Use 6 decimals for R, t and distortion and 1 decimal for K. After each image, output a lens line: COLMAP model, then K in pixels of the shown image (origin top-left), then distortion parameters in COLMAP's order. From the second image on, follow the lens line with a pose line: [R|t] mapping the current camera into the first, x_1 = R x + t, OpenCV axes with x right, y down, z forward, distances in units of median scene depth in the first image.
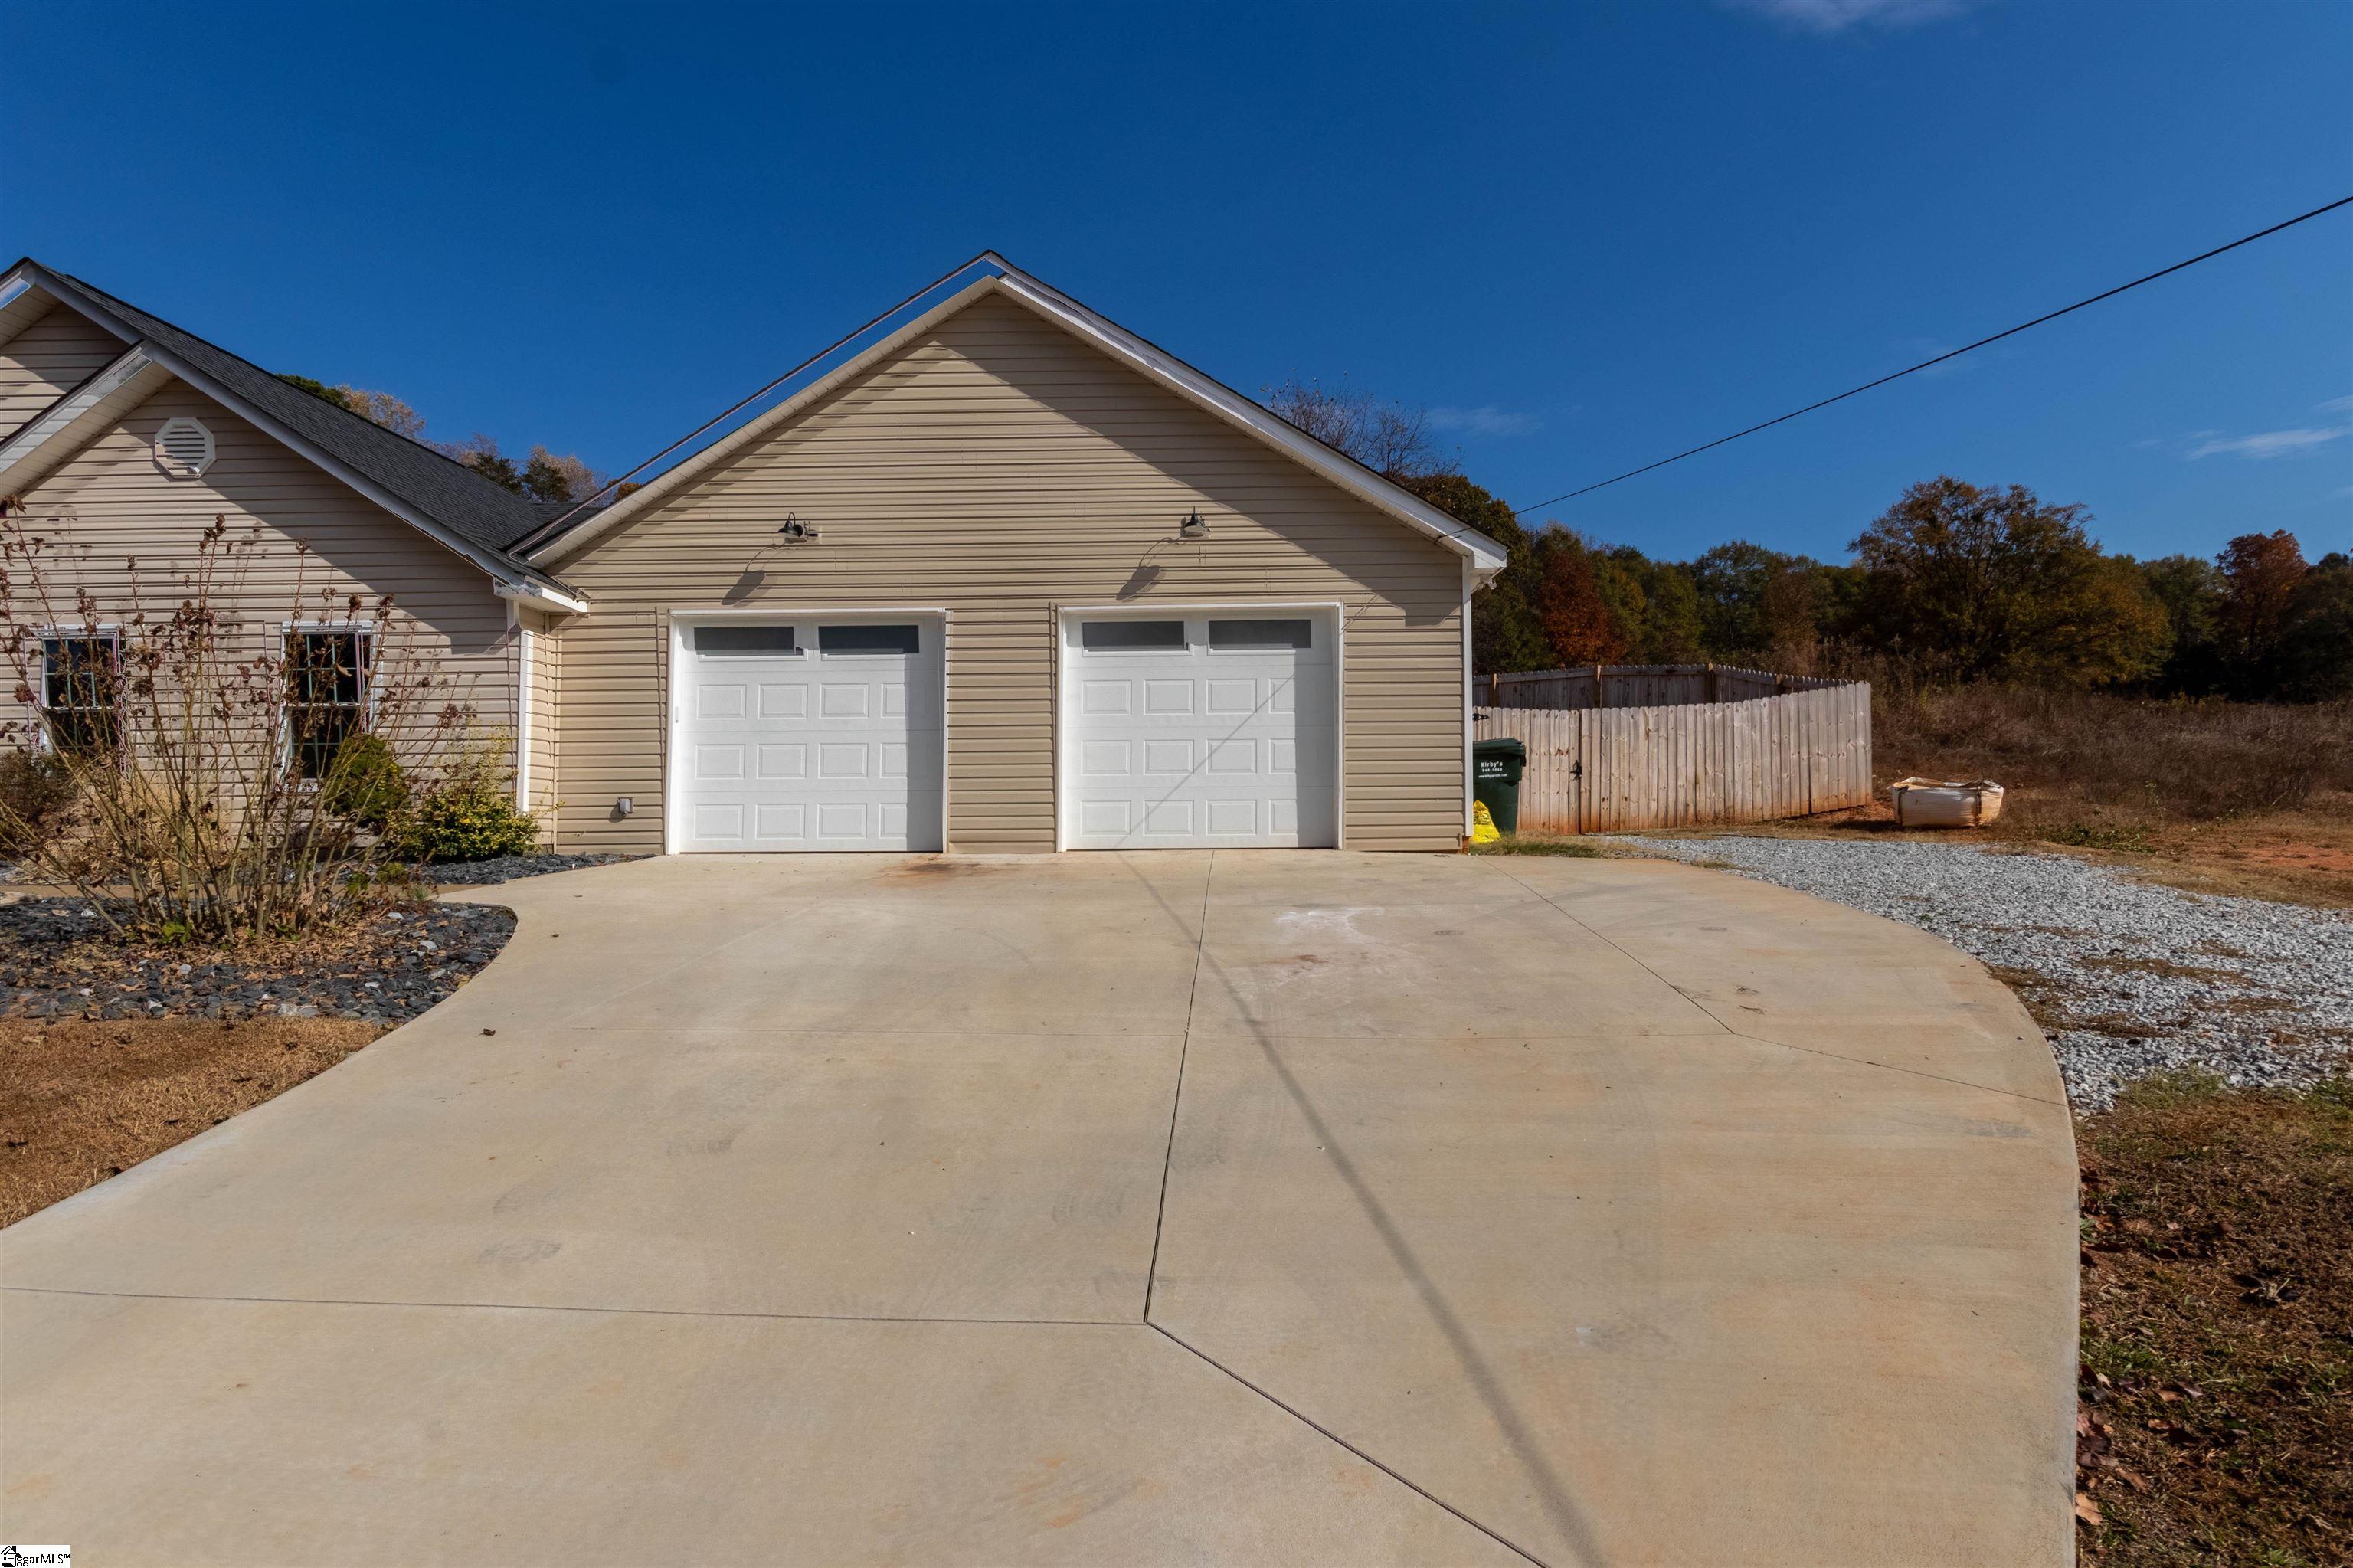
lens RADIAL K [[1137.1, 0, 1176.8], [0, 1137.1, 774.3], [0, 0, 1]] dist [0.004478, 0.003057]
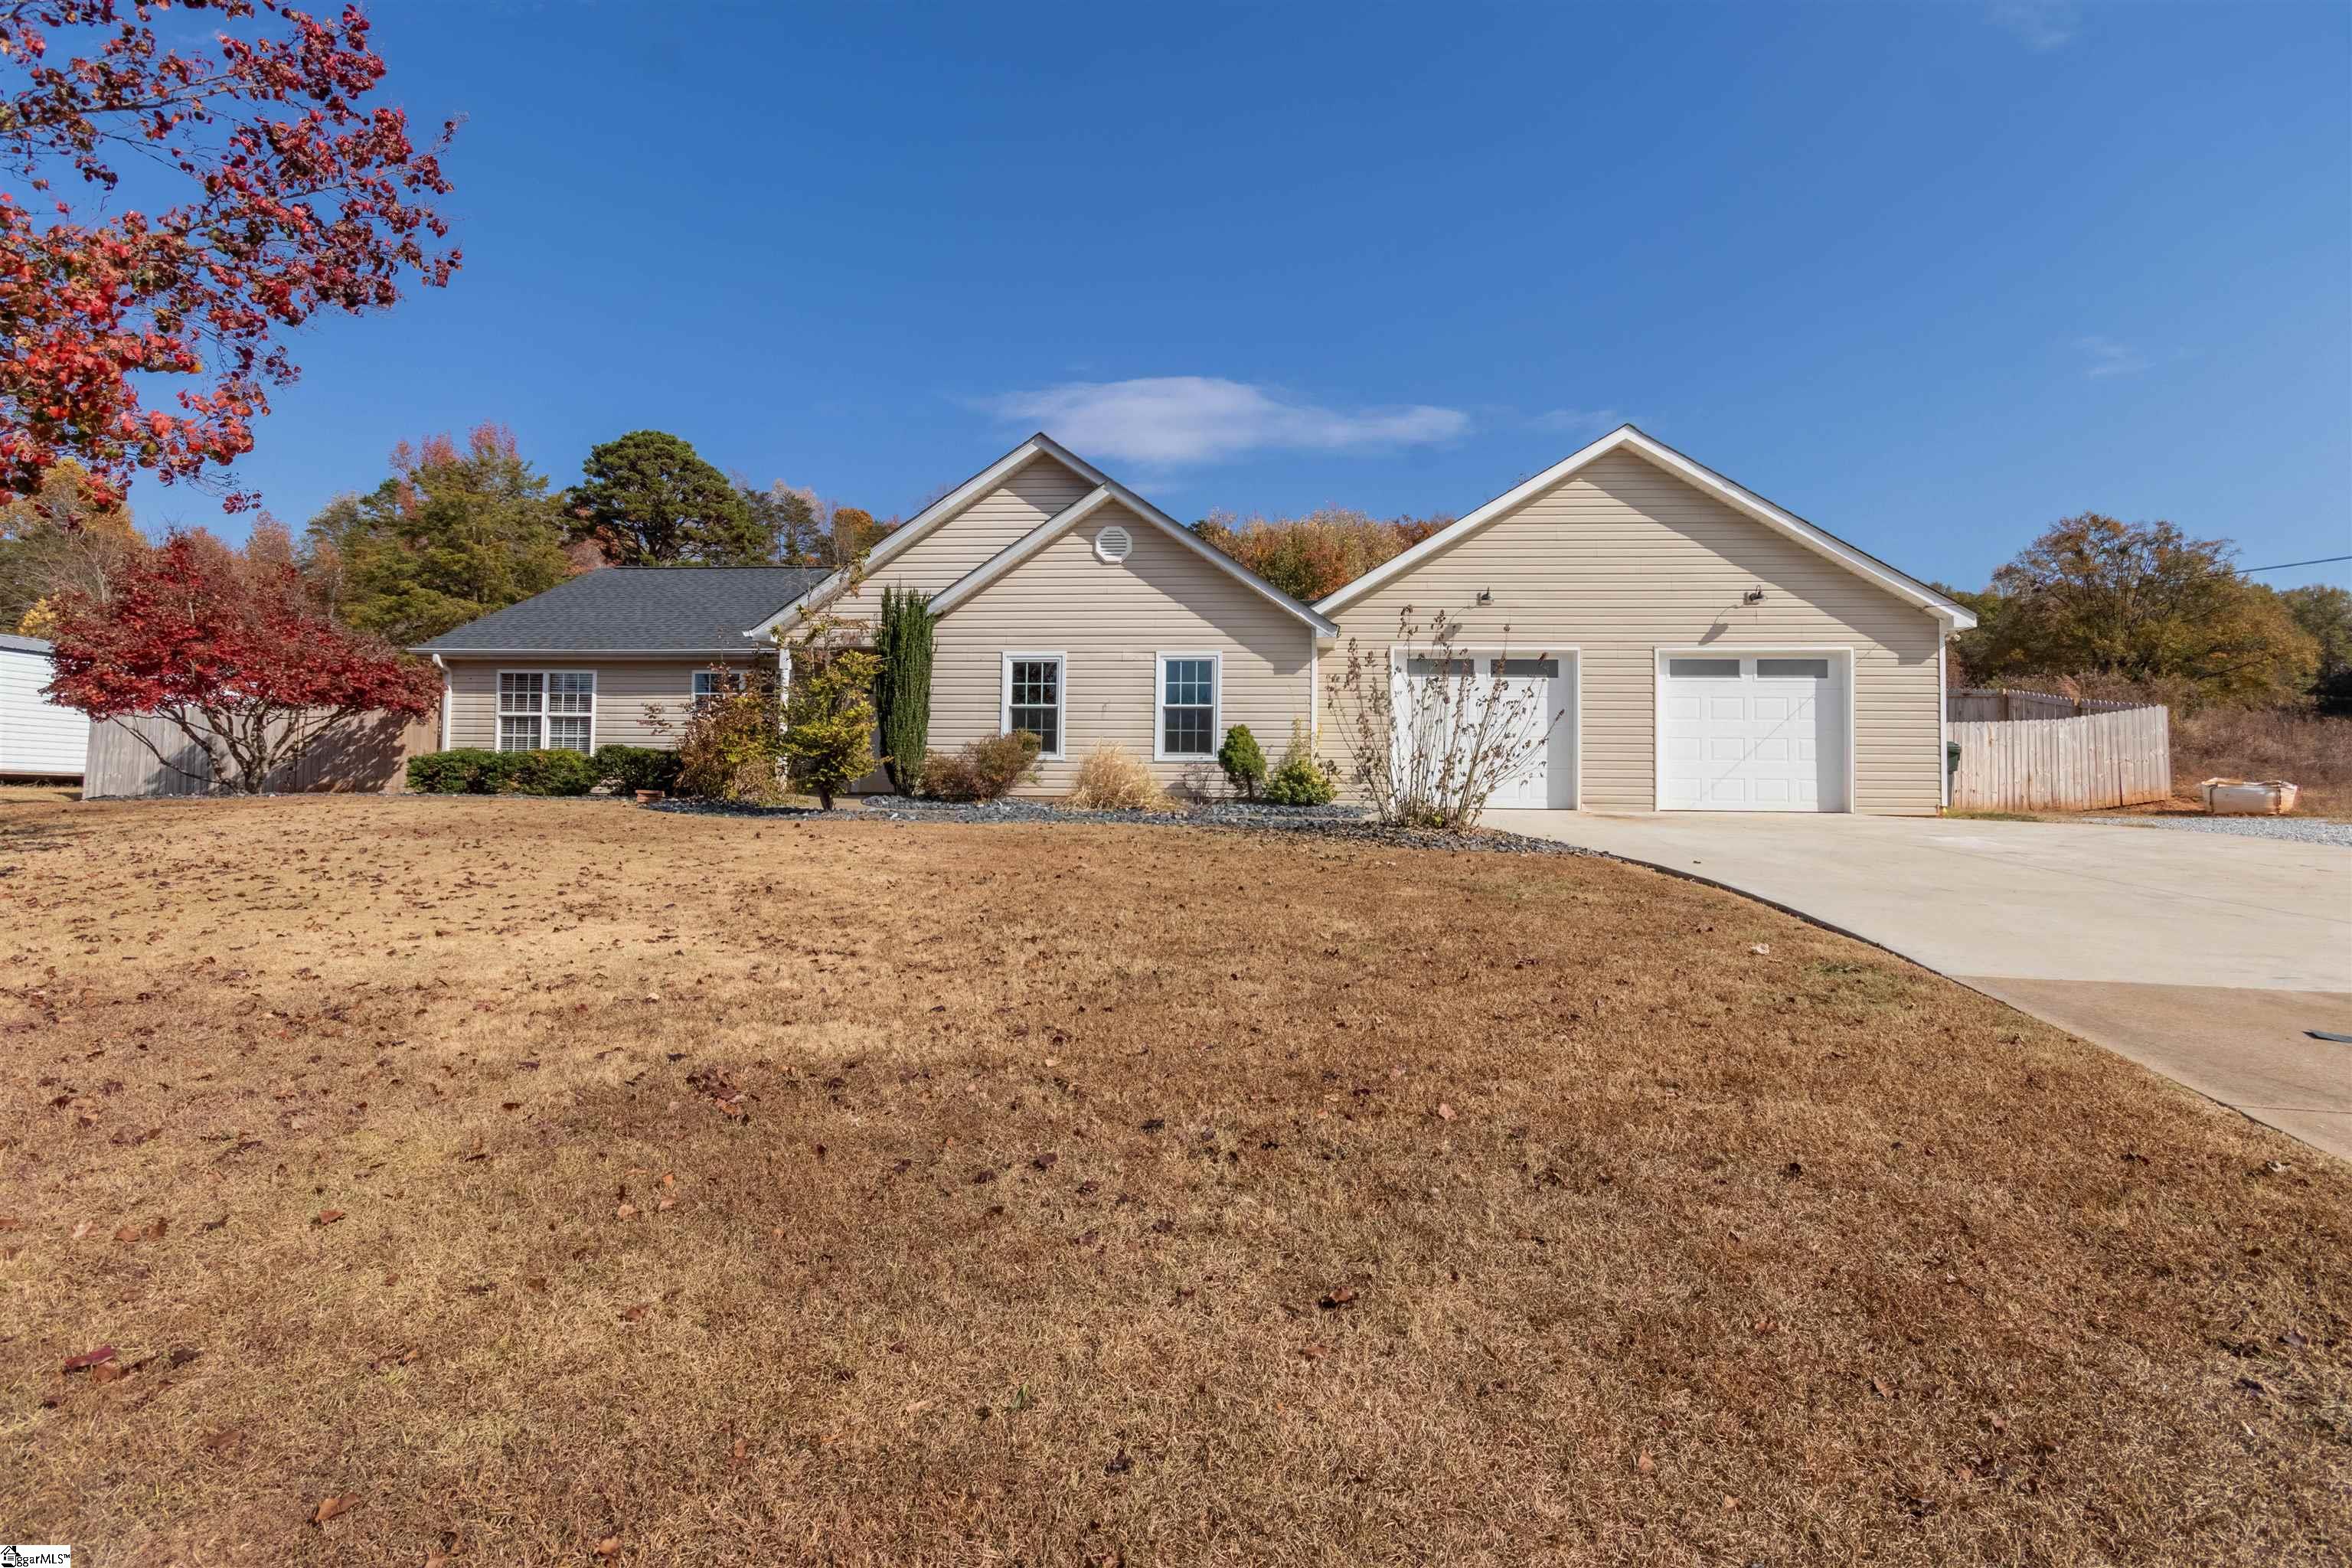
lens RADIAL K [[1136.5, 0, 1153.4], [0, 1136.5, 709.7], [0, 0, 1]] dist [0.004478, 0.003057]
pose [[0.997803, 0.015462, -0.064424, -0.460914], [-0.019638, 0.997712, -0.064698, 0.031152], [0.063276, 0.065821, 0.995823, -0.375003]]
